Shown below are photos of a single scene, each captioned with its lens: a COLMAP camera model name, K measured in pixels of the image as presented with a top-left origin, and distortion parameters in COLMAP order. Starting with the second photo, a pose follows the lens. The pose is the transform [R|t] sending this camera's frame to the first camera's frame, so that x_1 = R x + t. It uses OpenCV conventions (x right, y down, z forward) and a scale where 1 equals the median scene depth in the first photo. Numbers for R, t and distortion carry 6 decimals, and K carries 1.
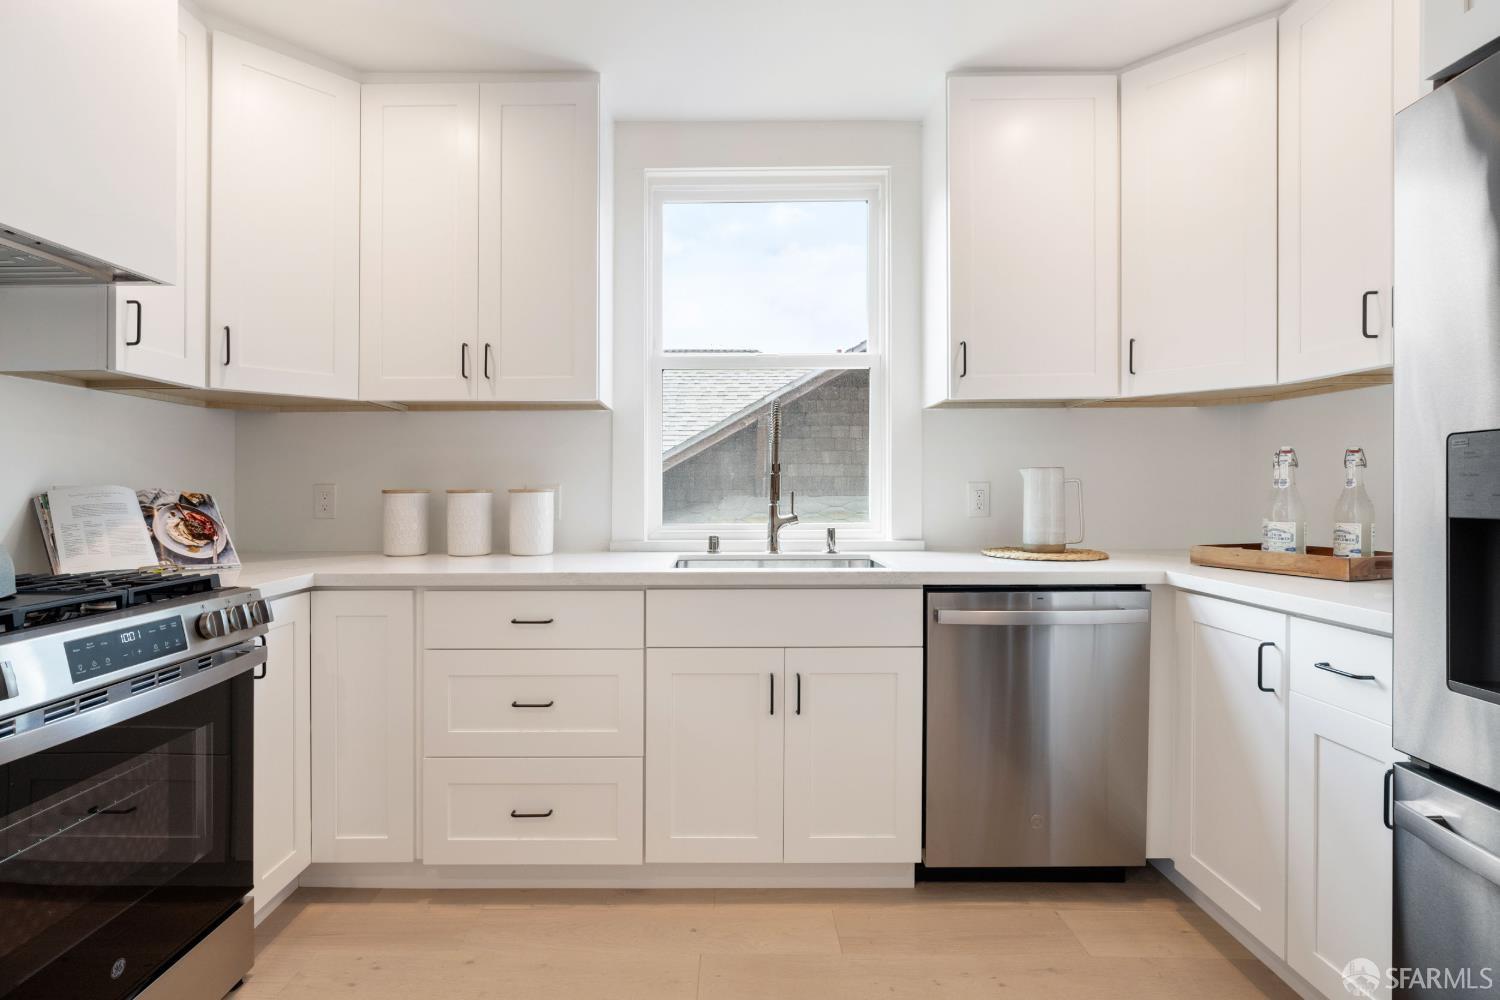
lens RADIAL K [[740.6, 0, 749.3], [0, 740.6, 492.9], [0, 0, 1]] dist [-0.005198, -0.000585]
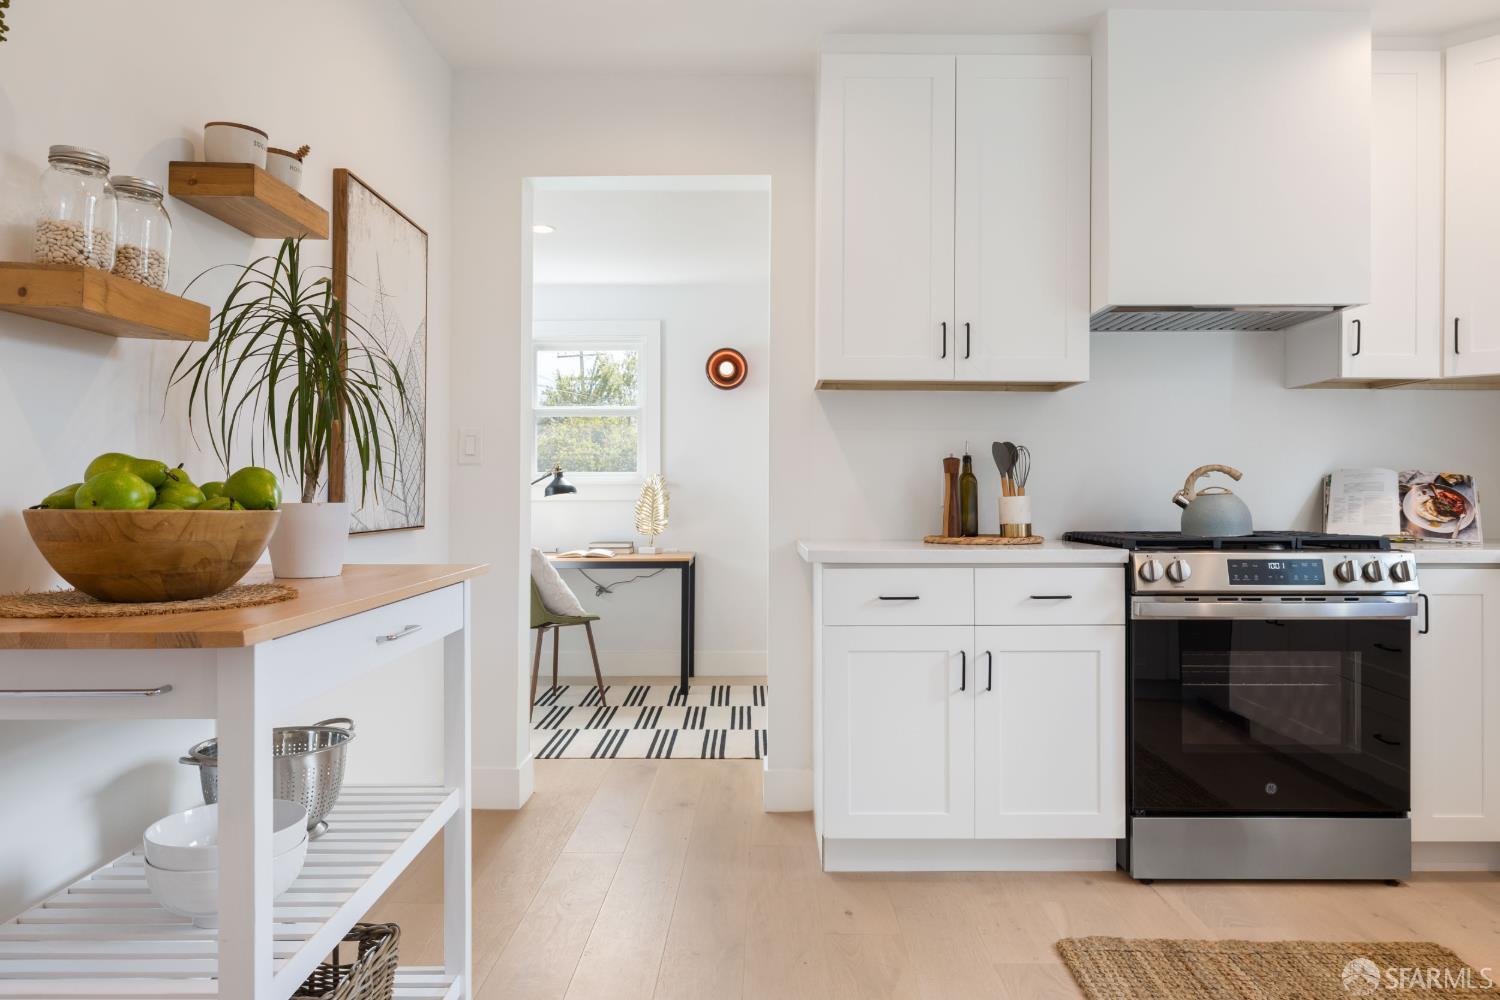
lens RADIAL K [[993.6, 0, 750.2], [0, 993.6, 496.3], [0, 0, 1]] dist [-0.001044, -0.000191]
pose [[0.035650, 0.009023, -0.999324, 0.697243], [-0.005671, 0.999945, 0.008826, 0.027074], [0.999348, 0.005353, 0.035699, -0.081653]]
